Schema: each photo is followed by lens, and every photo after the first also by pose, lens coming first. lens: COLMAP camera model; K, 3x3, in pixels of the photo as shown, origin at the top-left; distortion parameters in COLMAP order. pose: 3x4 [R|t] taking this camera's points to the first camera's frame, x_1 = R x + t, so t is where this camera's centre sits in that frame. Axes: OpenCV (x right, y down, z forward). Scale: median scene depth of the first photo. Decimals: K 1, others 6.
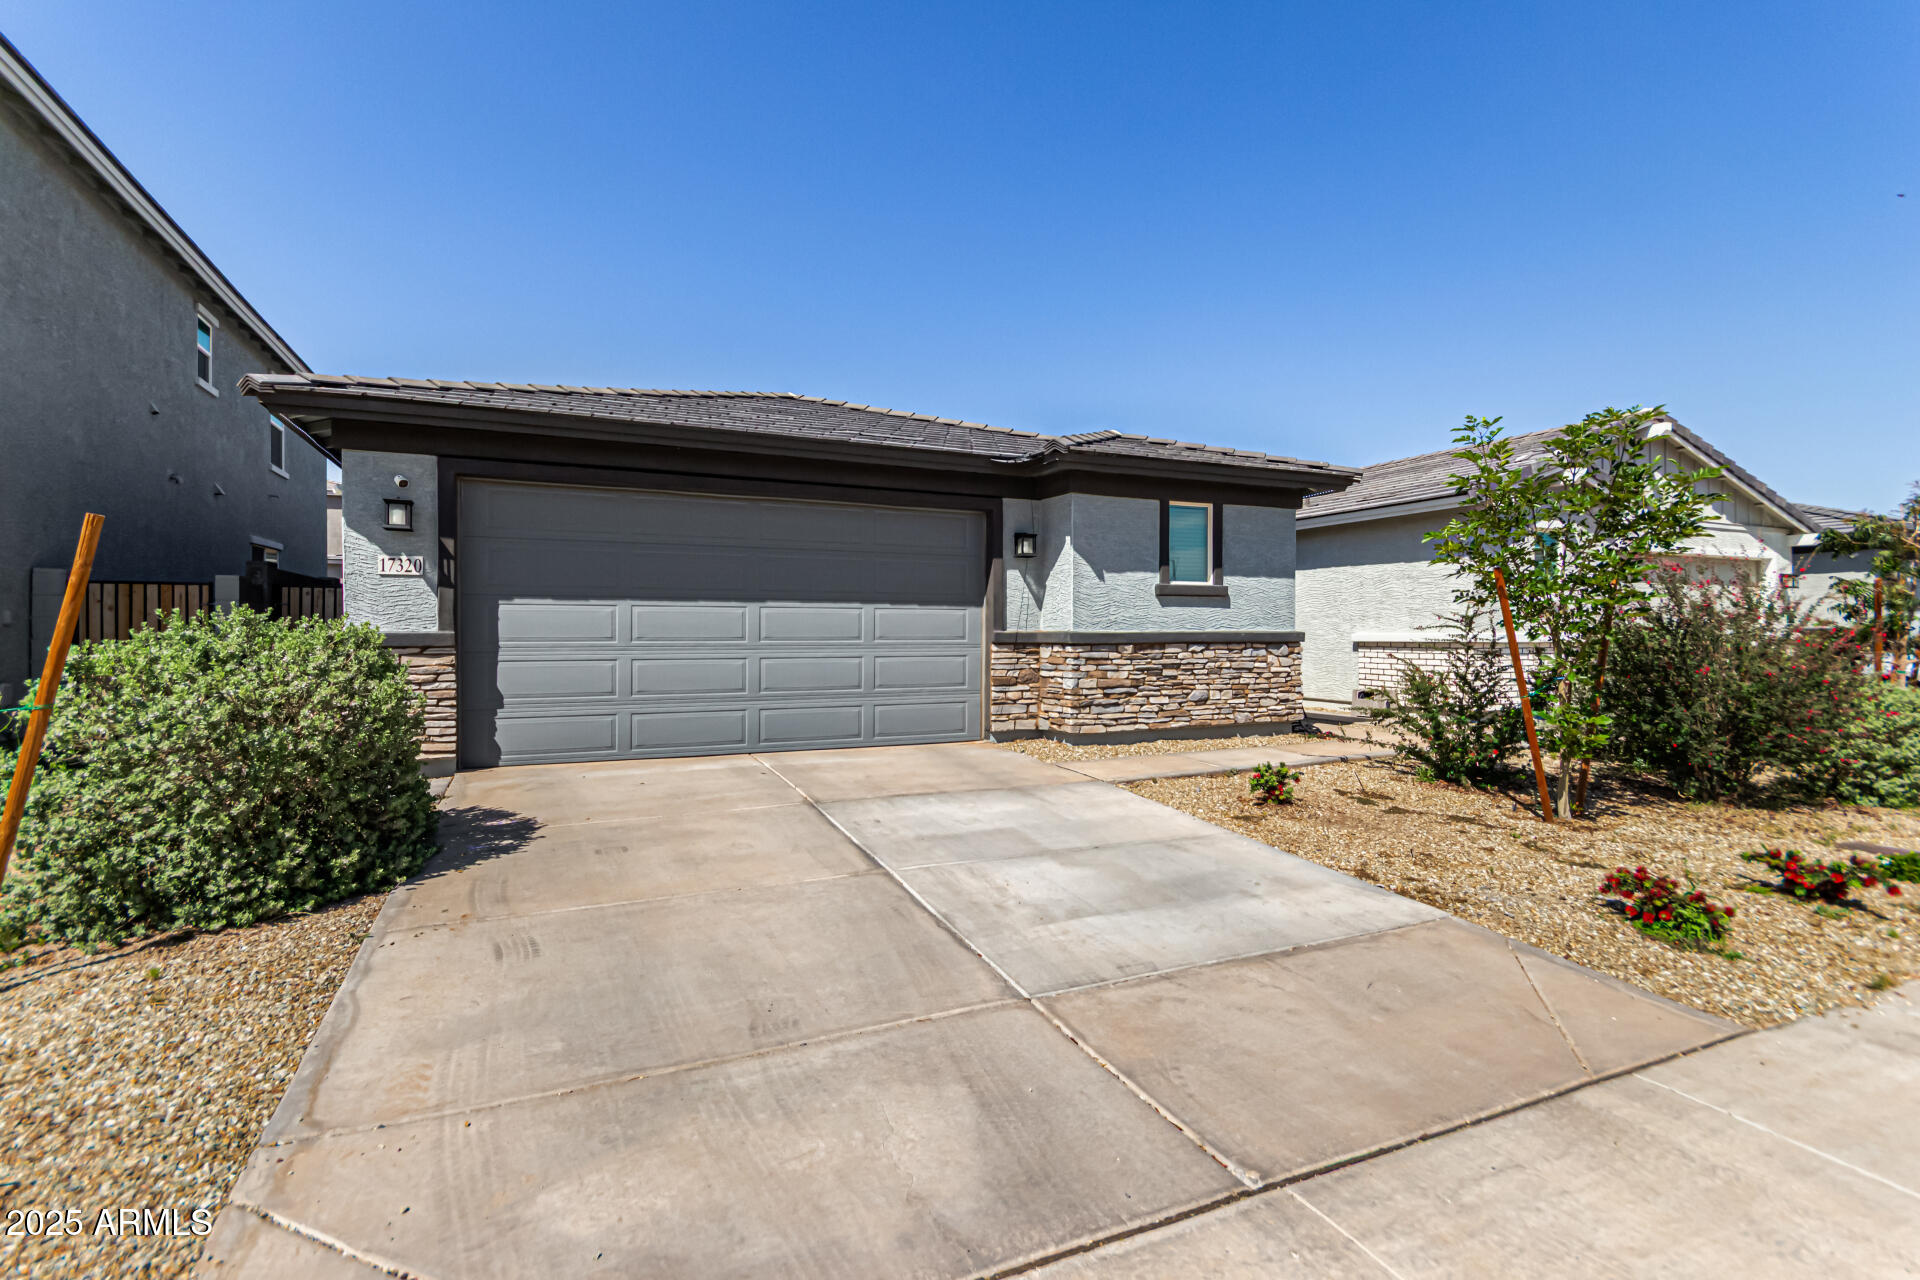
lens RADIAL K [[894.3, 0, 966.9], [0, 894.3, 637.5], [0, 0, 1]] dist [0.009854, -0.001756]
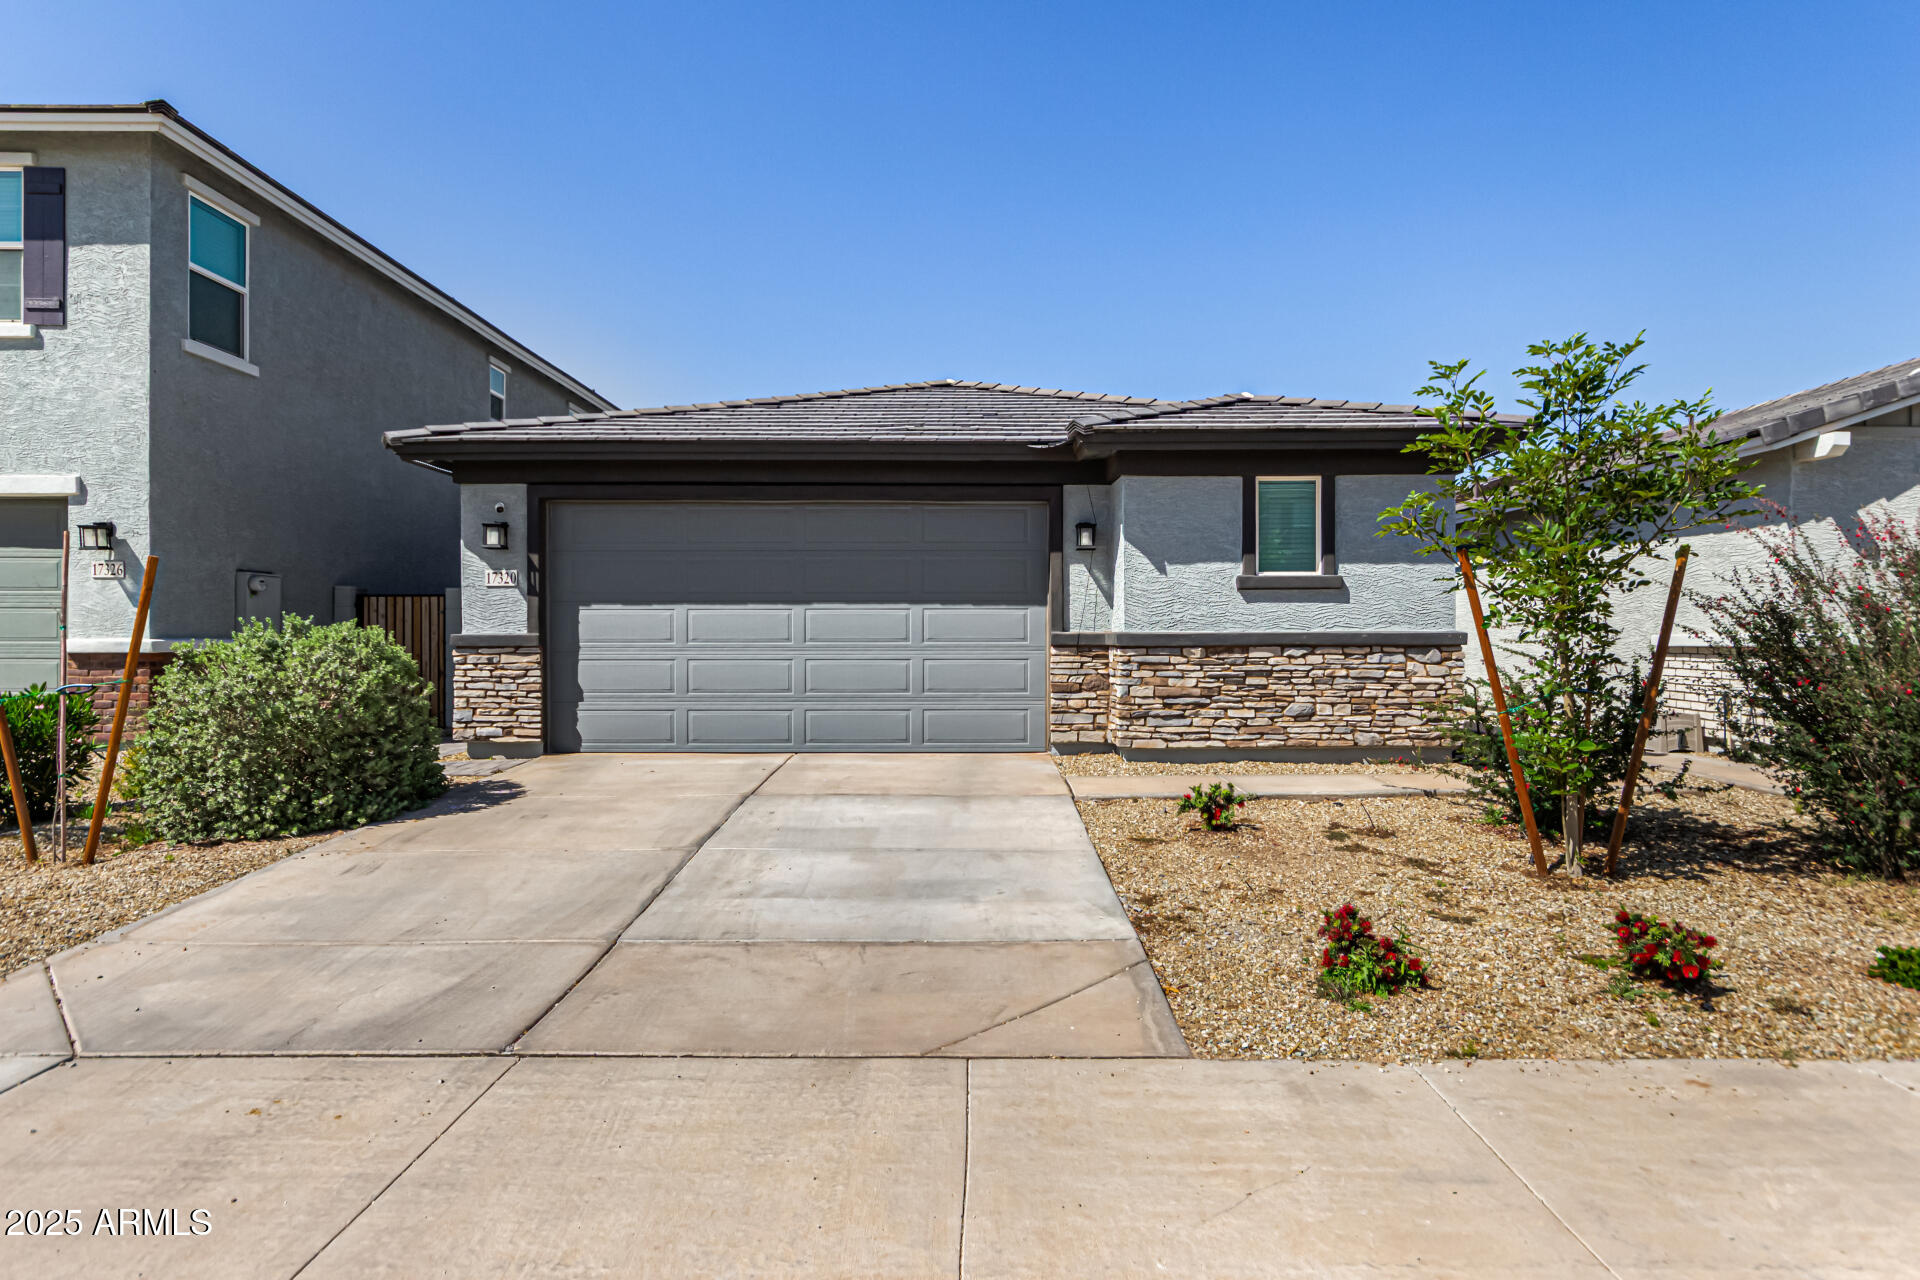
lens RADIAL K [[1088.8, 0, 963.3], [0, 1088.8, 637.7], [0, 0, 1]] dist [0.005219, 0.001531]
pose [[0.908283, -0.000883, -0.418356, 0.421270], [-0.000953, 0.999991, -0.004180, 0.003245], [0.418356, 0.004196, 0.908273, -0.044082]]
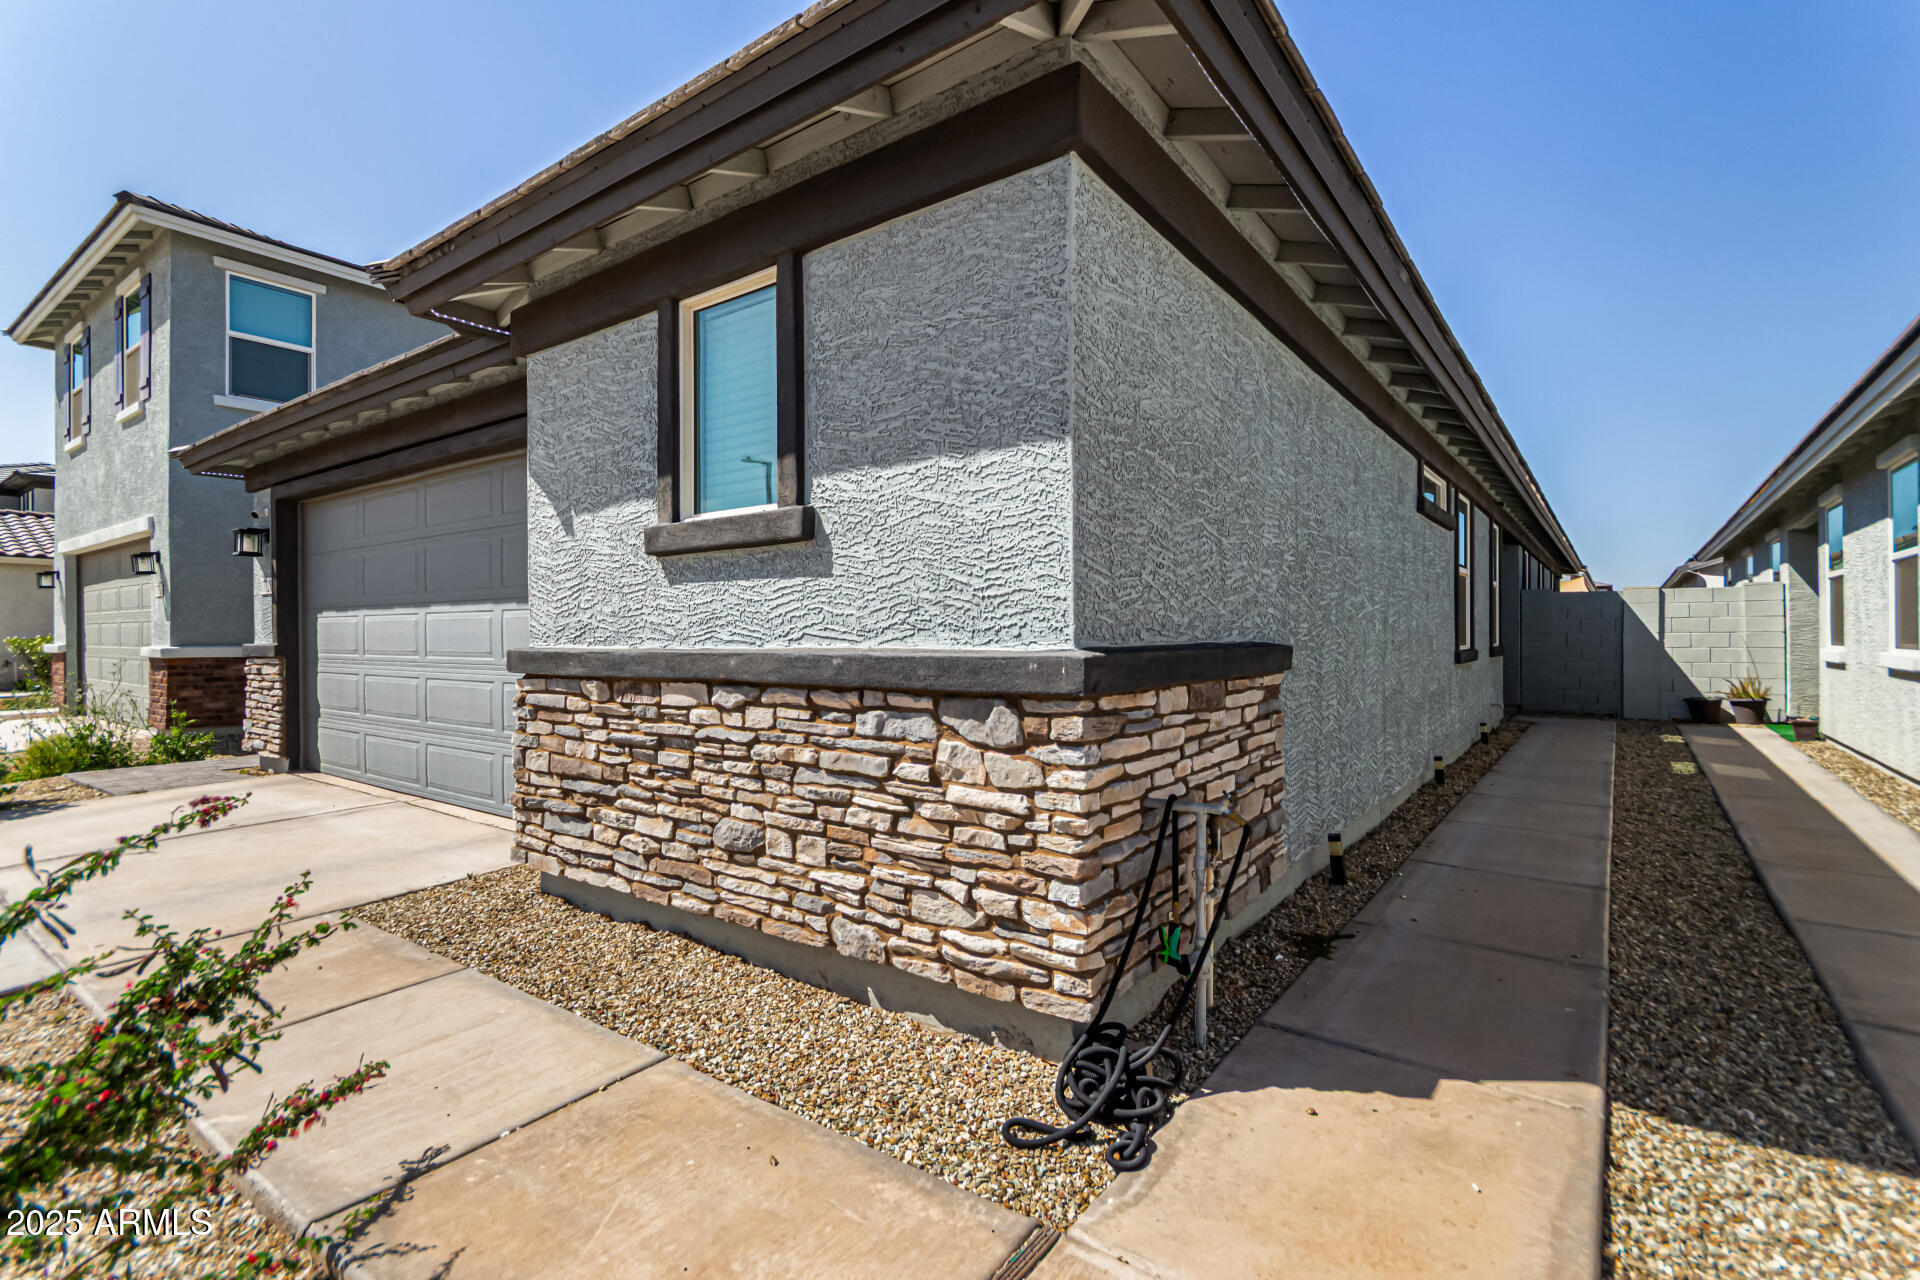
lens RADIAL K [[894.3, 0, 941.8], [0, 894.3, 637.3], [0, 0, 1]] dist [0.009854, -0.001756]
pose [[0.481399, -0.000812, -0.876501, 0.635282], [-0.004484, 0.999984, -0.003389, -0.011448], [0.876490, 0.005561, 0.481387, 0.955727]]
